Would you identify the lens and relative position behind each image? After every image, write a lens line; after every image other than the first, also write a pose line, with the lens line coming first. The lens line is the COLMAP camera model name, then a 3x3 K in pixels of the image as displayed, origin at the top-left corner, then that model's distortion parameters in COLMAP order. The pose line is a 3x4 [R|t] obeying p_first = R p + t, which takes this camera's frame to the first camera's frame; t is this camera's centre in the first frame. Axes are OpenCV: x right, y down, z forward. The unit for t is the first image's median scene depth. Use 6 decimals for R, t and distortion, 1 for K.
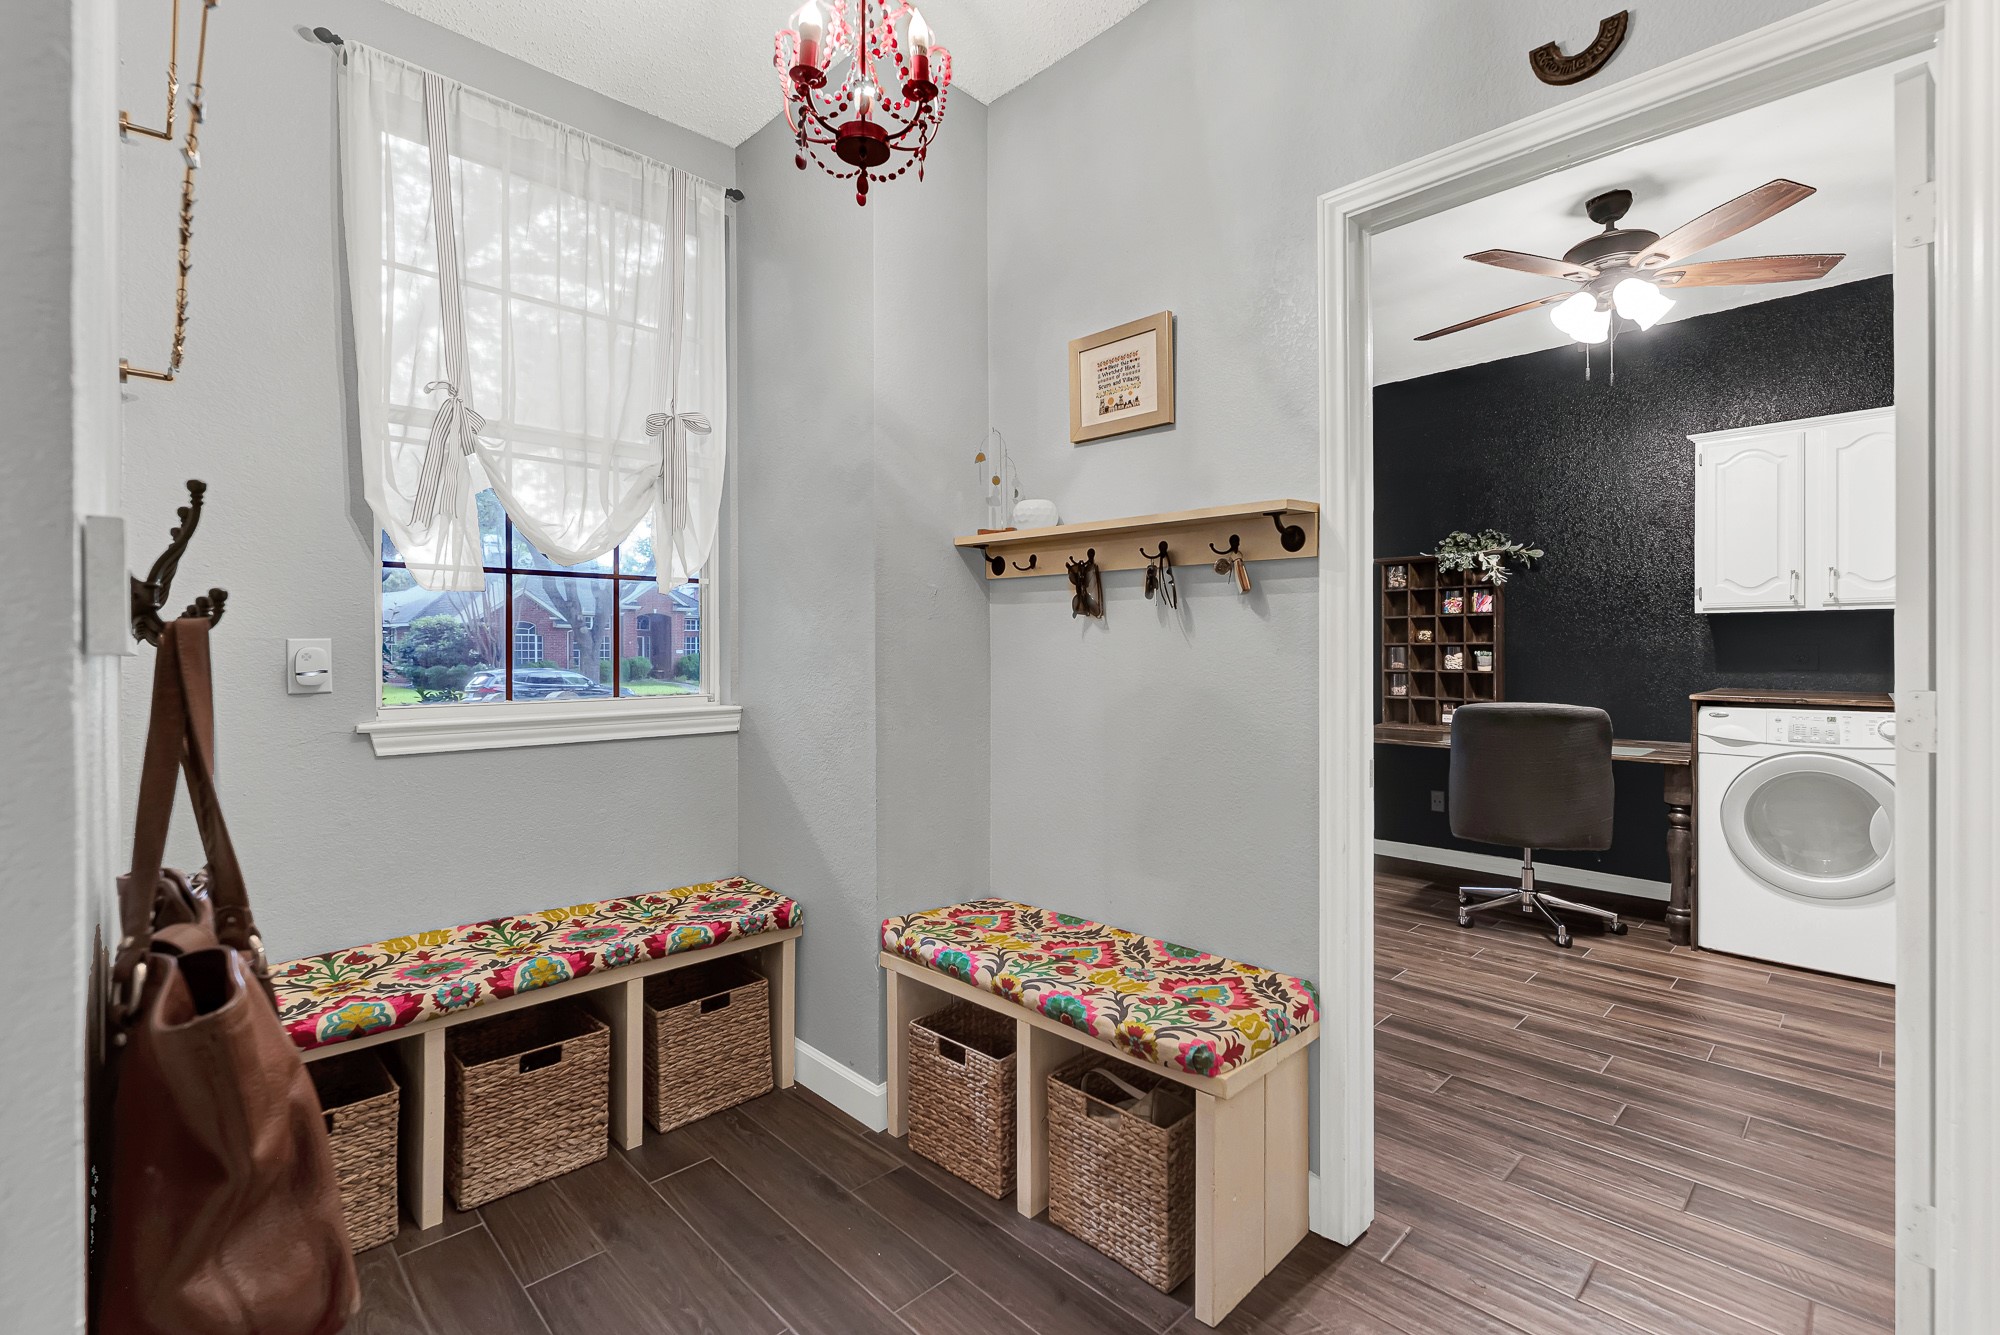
lens RADIAL K [[881.2, 0, 1003.2], [0, 881.2, 656.9], [0, 0, 1]] dist [-0.002687, 0.000563]
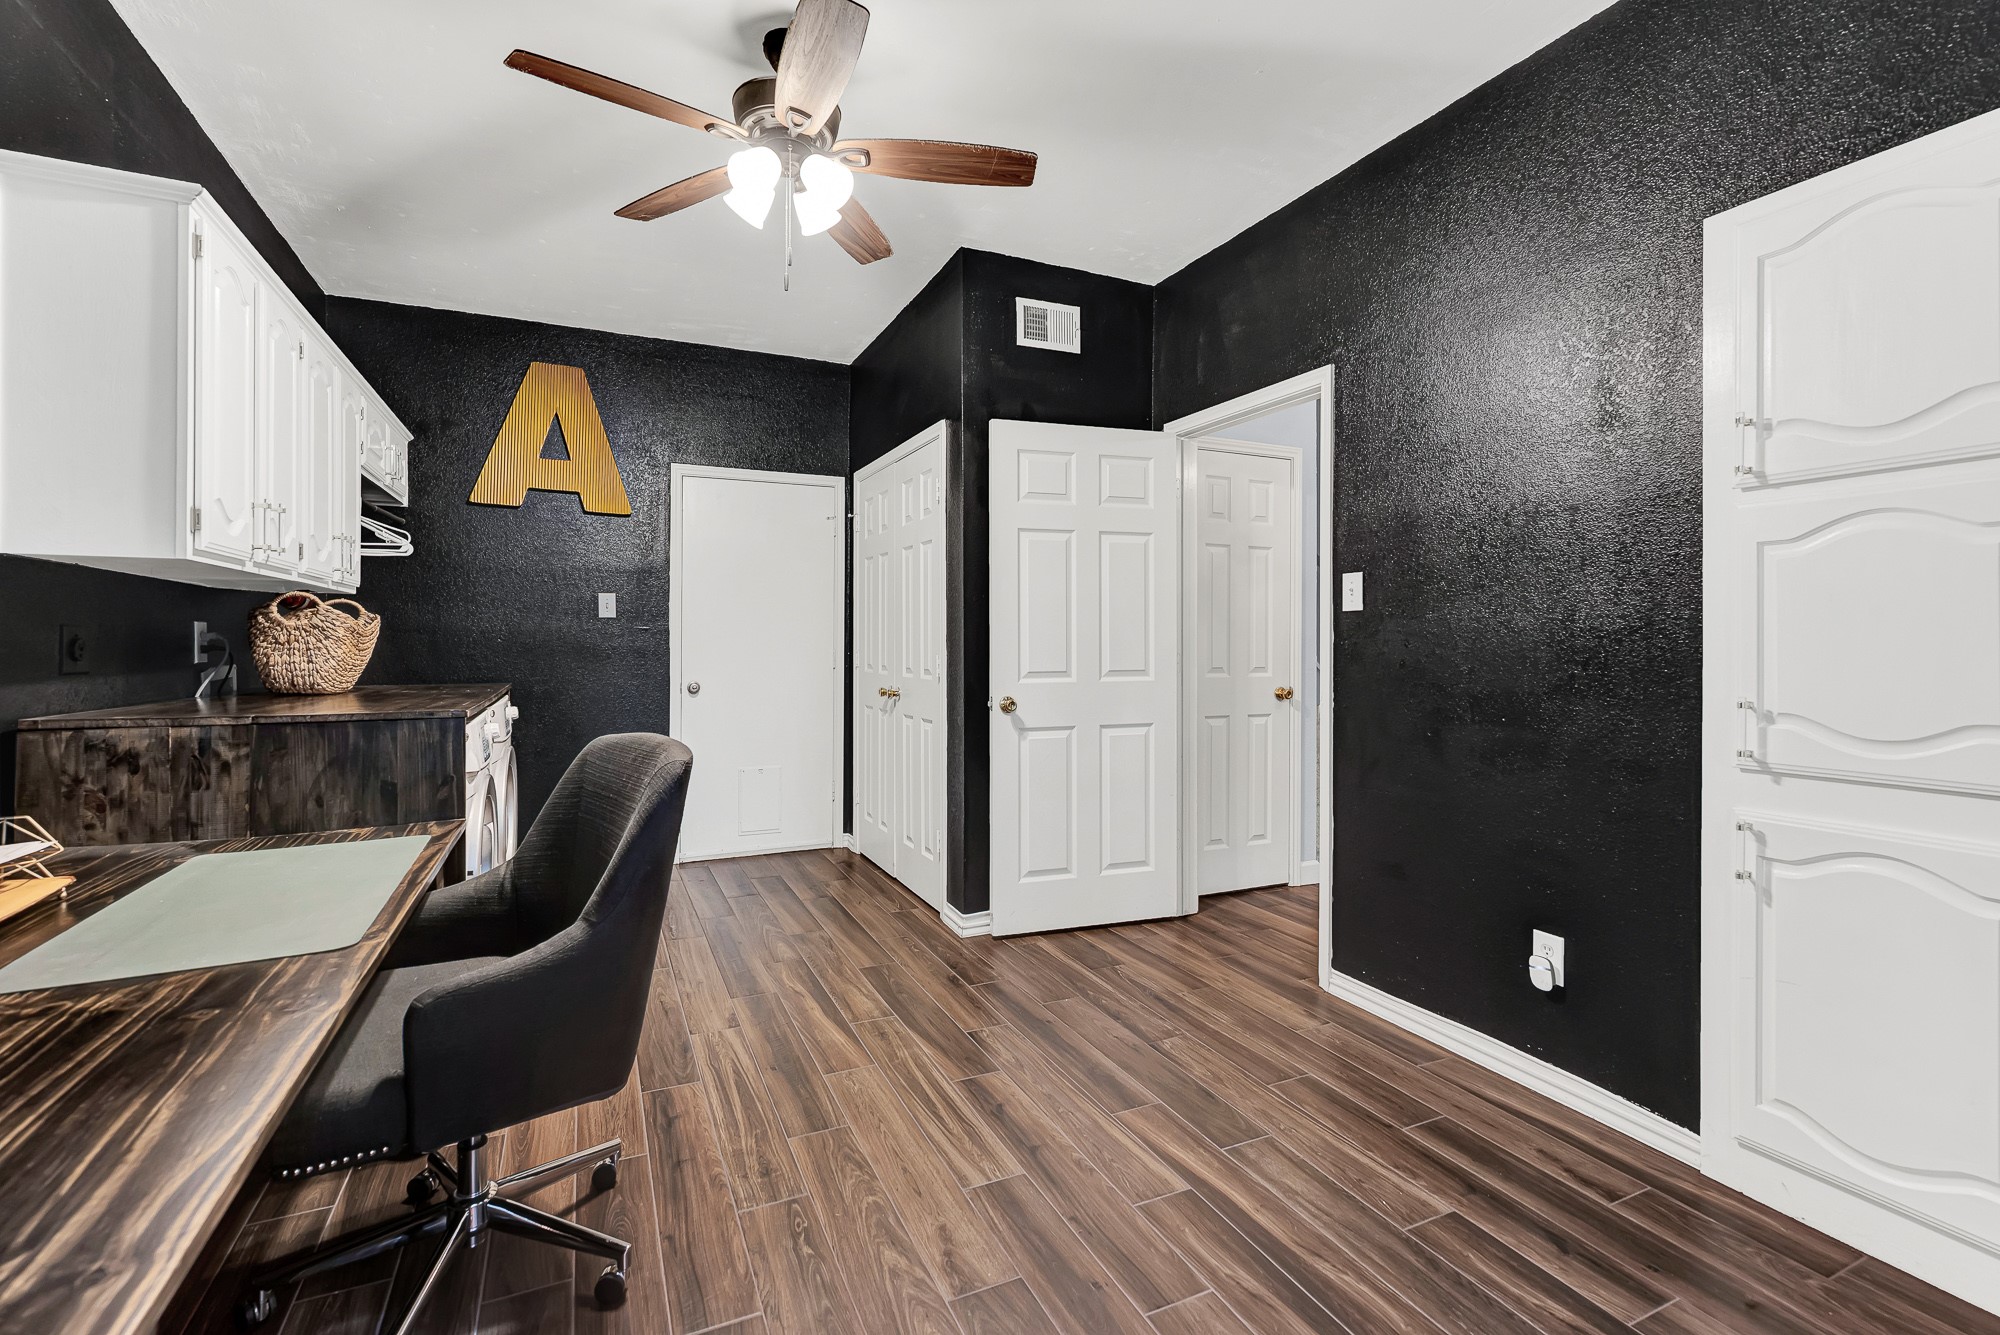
lens RADIAL K [[881.2, 0, 1000.7], [0, 881.2, 650.2], [0, 0, 1]] dist [-0.002687, 0.000563]
pose [[-0.945470, -0.007047, 0.325634, 0.190154], [-0.003864, 0.999938, 0.010419, -0.003577], [-0.325687, 0.008593, -0.945438, 1.166228]]
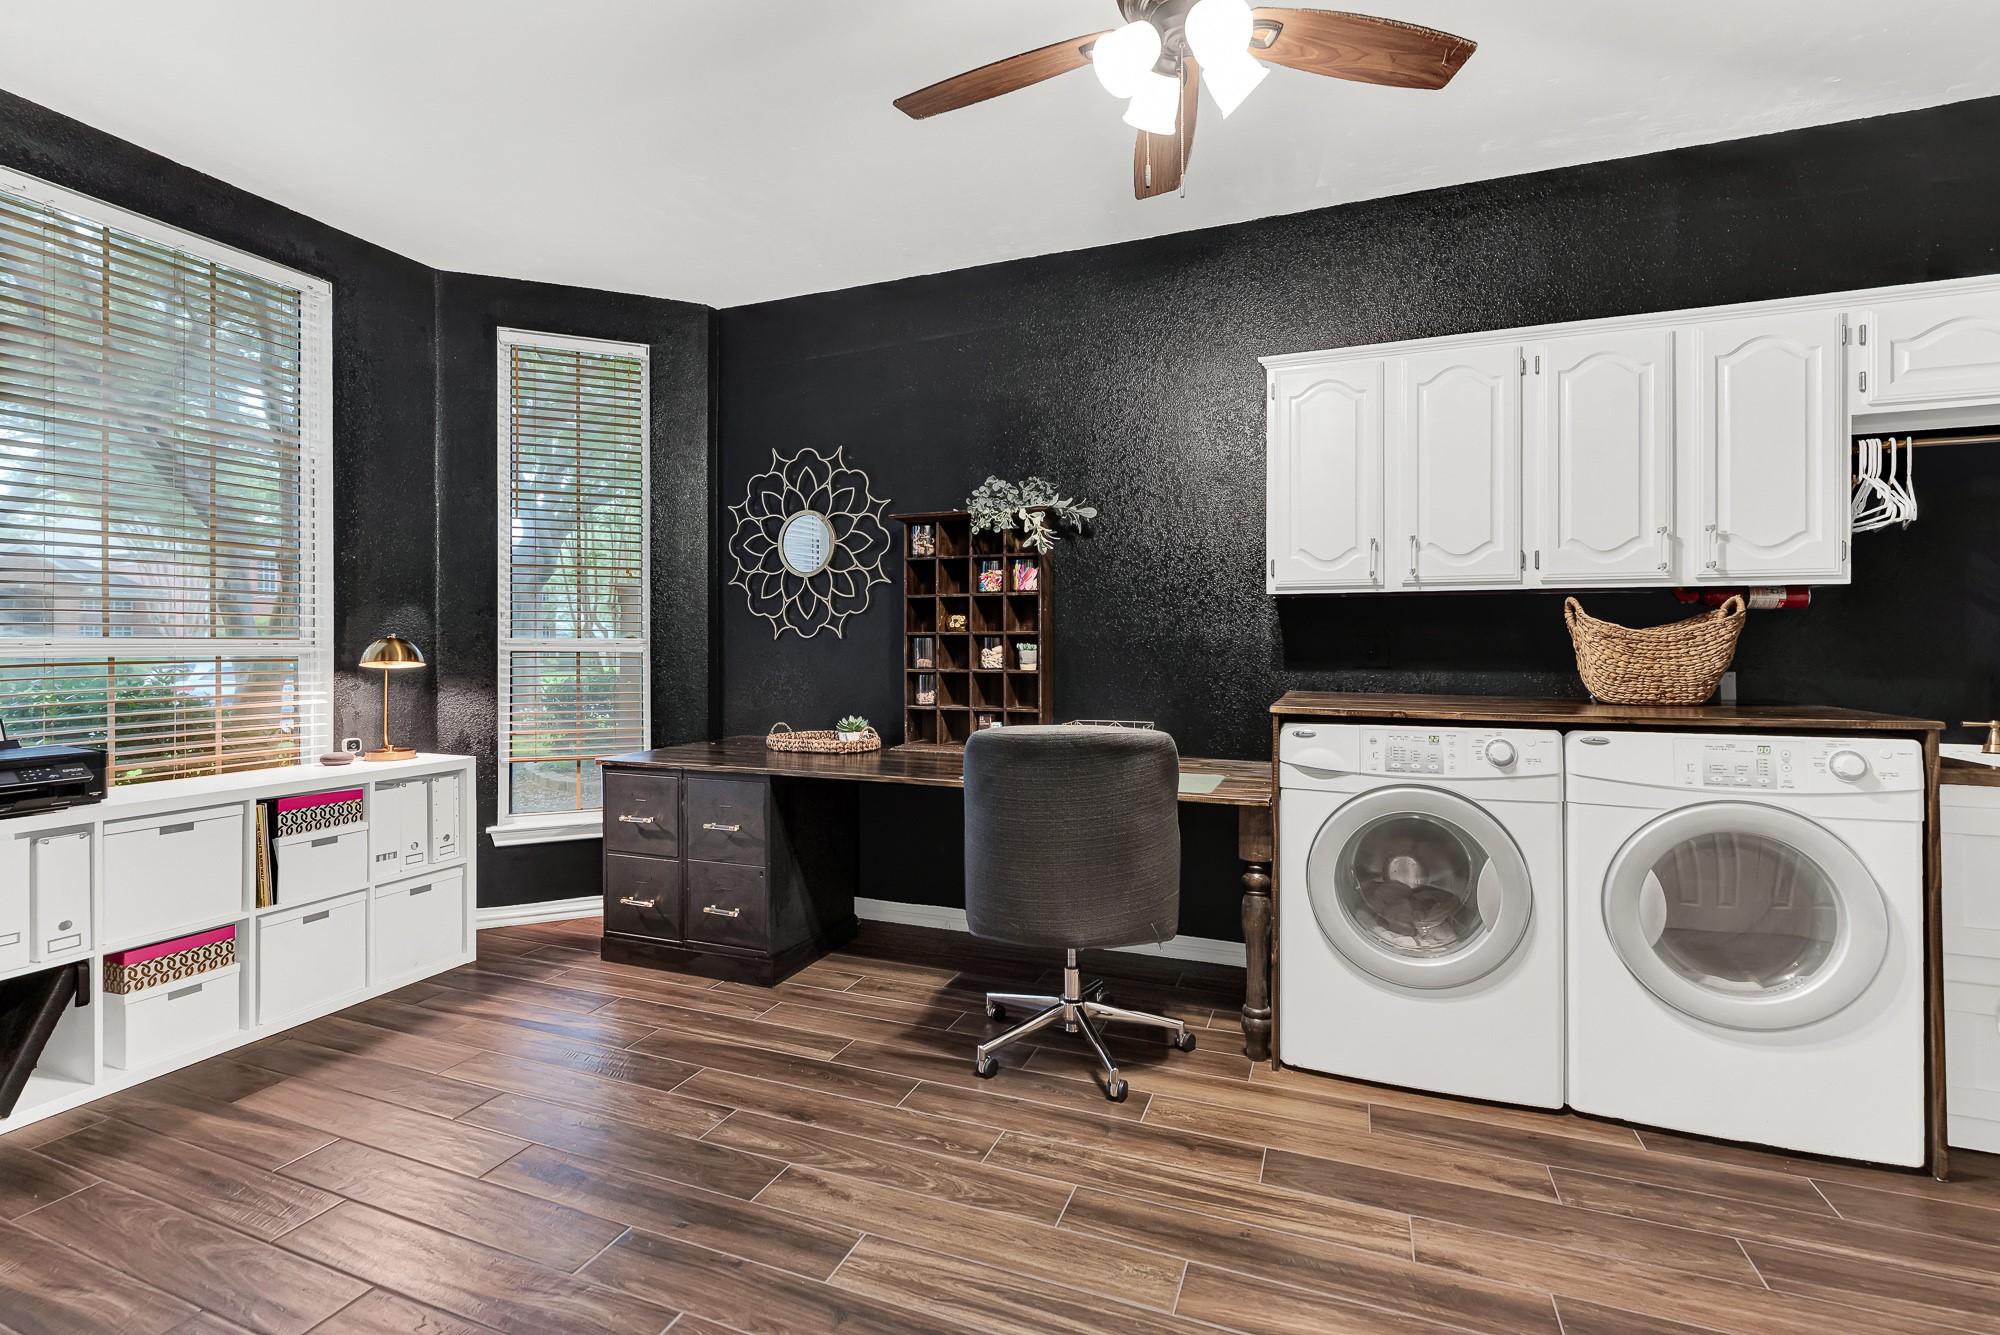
lens RADIAL K [[881.2, 0, 1002.9], [0, 881.2, 652.8], [0, 0, 1]] dist [-0.002687, 0.000563]
pose [[0.910008, -0.002689, 0.414582, 0.237530], [0.000859, 0.999989, 0.004600, -0.002403], [-0.414590, -0.003830, 0.910000, 0.361957]]
